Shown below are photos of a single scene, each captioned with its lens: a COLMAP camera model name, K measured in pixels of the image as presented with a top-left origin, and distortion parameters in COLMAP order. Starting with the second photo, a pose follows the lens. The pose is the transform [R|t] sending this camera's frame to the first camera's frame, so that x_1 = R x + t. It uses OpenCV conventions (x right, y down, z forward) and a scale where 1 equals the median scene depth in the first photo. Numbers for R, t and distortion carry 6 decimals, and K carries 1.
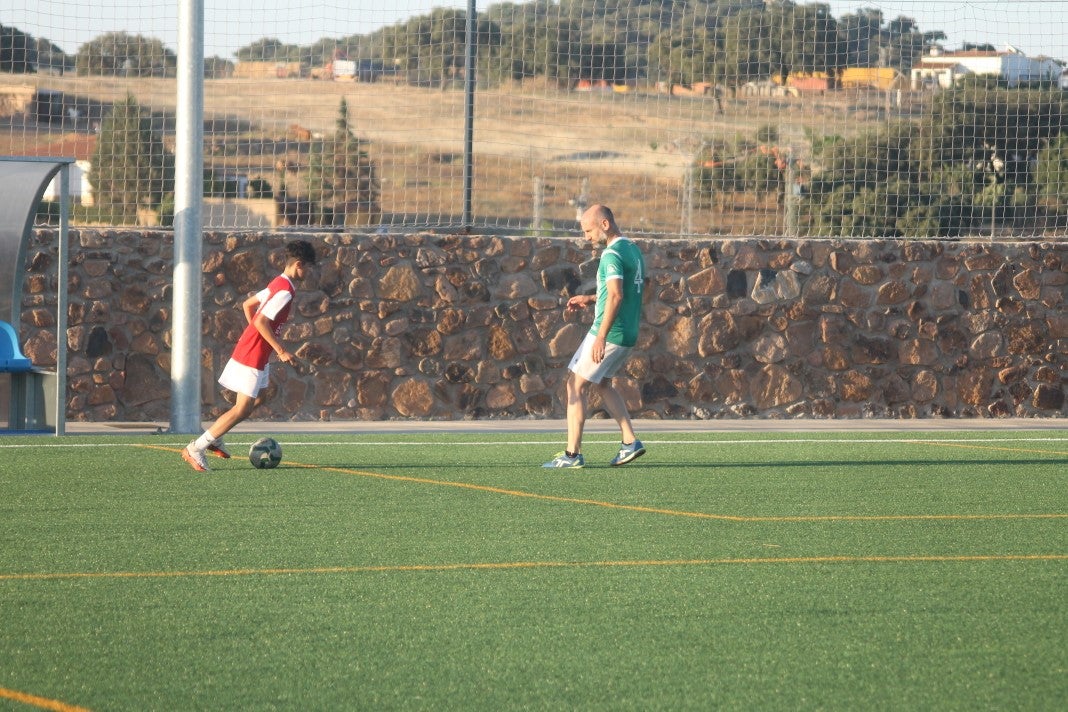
lens RADIAL K [[4464.4, 0, 534.1], [0, 4464.4, 356.4], [0, 0, 1]] dist [0.591533, 0.000000]
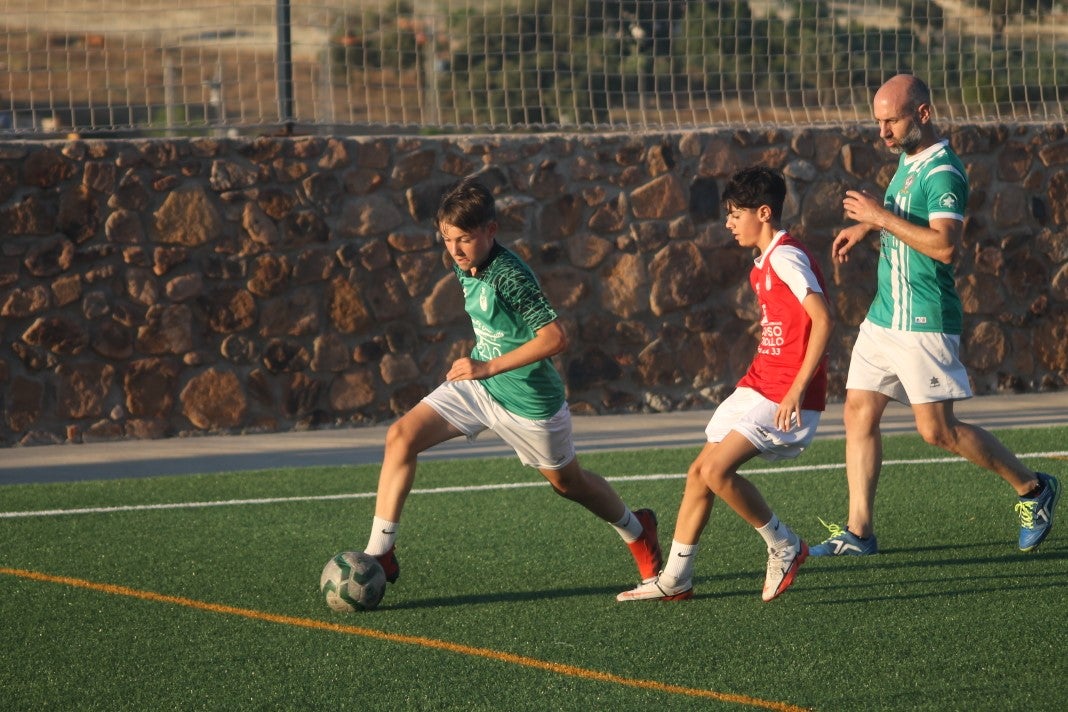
lens RADIAL K [[4464.4, 0, 533.4], [0, 4464.4, 357.3], [0, 0, 1]] dist [0.591533, 0.000000]
pose [[0.995875, -0.035417, 0.083534, -0.034044], [0.033131, 0.999042, 0.028595, -0.012857], [-0.084467, -0.025709, 0.996095, 0.362641]]
